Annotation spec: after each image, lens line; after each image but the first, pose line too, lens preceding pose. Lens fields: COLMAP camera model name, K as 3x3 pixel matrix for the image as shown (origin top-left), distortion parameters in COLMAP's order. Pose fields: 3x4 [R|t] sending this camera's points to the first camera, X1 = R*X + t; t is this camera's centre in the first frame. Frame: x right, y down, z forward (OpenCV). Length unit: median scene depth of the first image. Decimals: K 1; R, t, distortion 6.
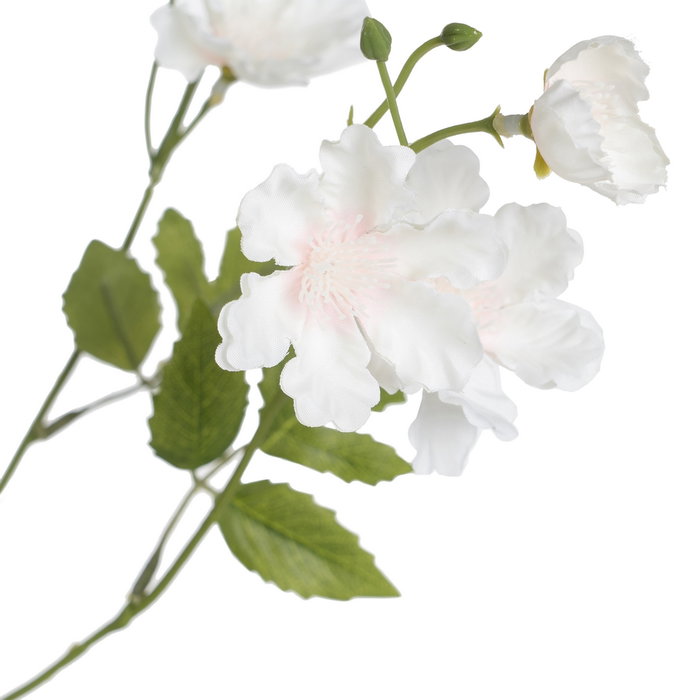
lens RADIAL K [[3408.3, 0, 350.0], [0, 3408.3, 350.0], [0, 0, 1]] dist [0.135795, 3.497460]
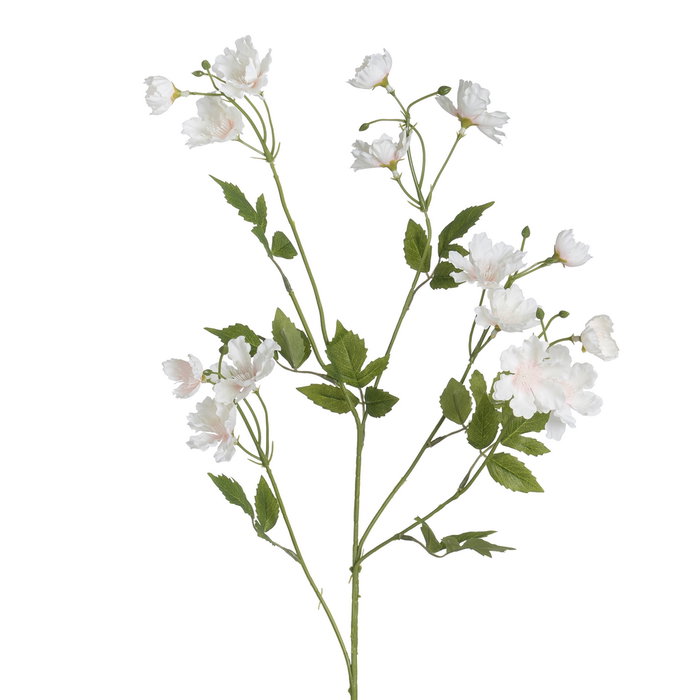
lens RADIAL K [[3409.0, 0, 350.0], [0, 3409.0, 350.0], [0, 0, 1]] dist [1.253784, 2.026830]
pose [[0.996381, 0.048009, -0.070141, 0.060936], [-0.055438, 0.992589, -0.108139, 0.341025], [0.064430, 0.111637, 0.991658, -2.536753]]
